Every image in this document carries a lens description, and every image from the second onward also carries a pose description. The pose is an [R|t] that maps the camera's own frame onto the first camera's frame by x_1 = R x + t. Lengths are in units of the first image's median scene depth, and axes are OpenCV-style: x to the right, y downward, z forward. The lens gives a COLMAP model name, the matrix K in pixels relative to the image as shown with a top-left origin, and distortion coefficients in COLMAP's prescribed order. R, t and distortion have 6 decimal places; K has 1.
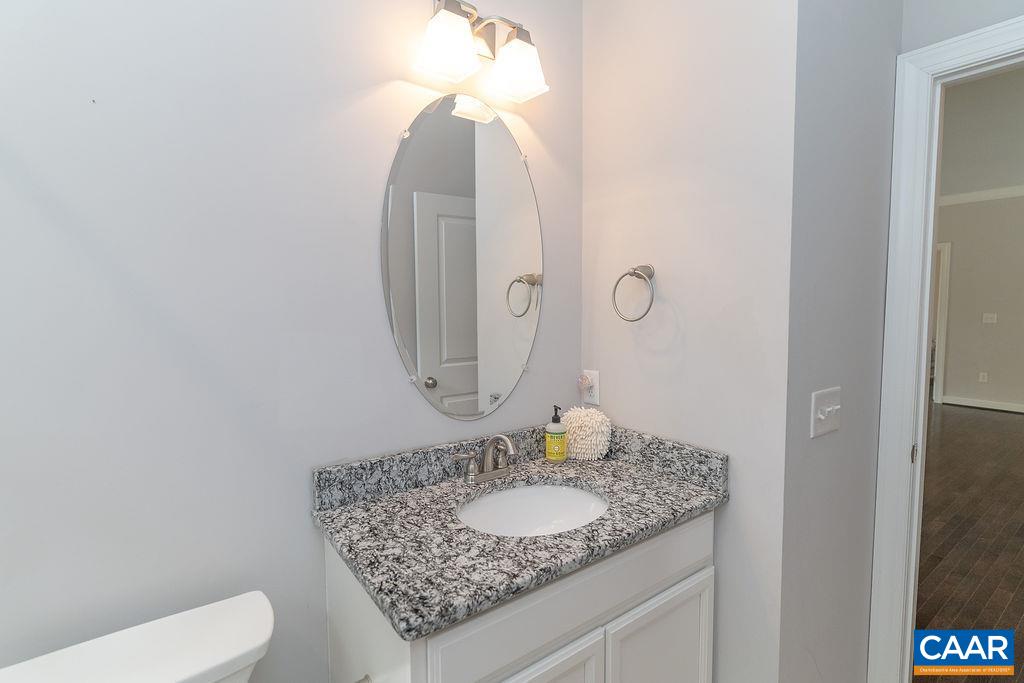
lens RADIAL K [[485.5, 0, 507.3], [0, 485.5, 337.1], [0, 0, 1]] dist [-0.001278, 0.000585]
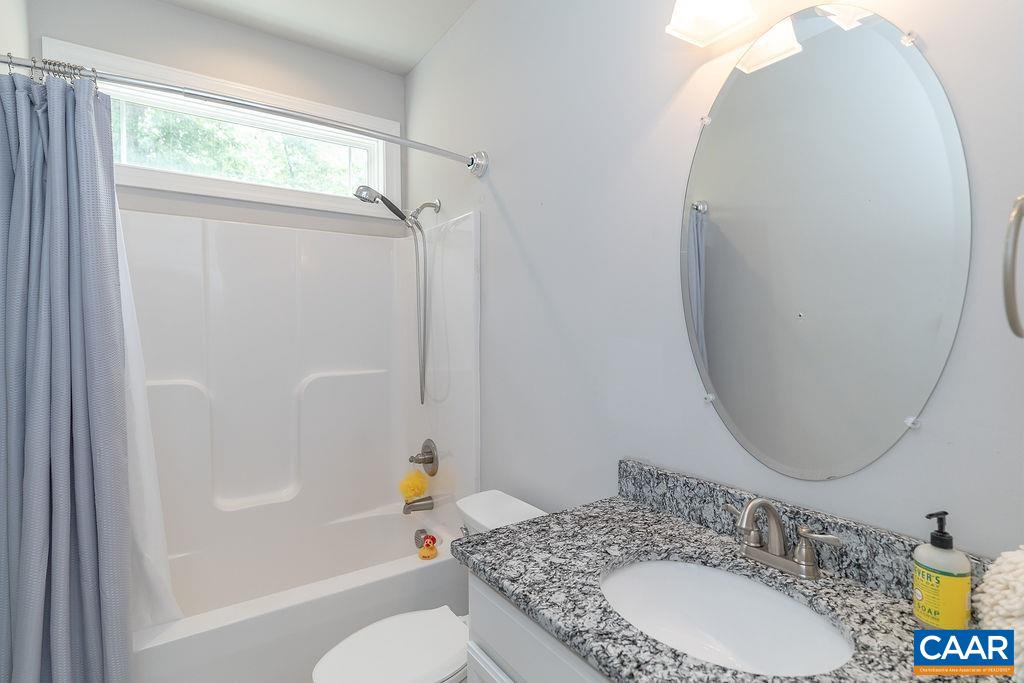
lens RADIAL K [[485.5, 0, 507.3], [0, 485.5, 337.1], [0, 0, 1]] dist [-0.001278, 0.000585]
pose [[-0.018193, 0.018755, -0.999659, 0.737005], [-0.058721, 0.998078, 0.019794, -0.020118], [0.998109, 0.059061, -0.017057, 0.714087]]
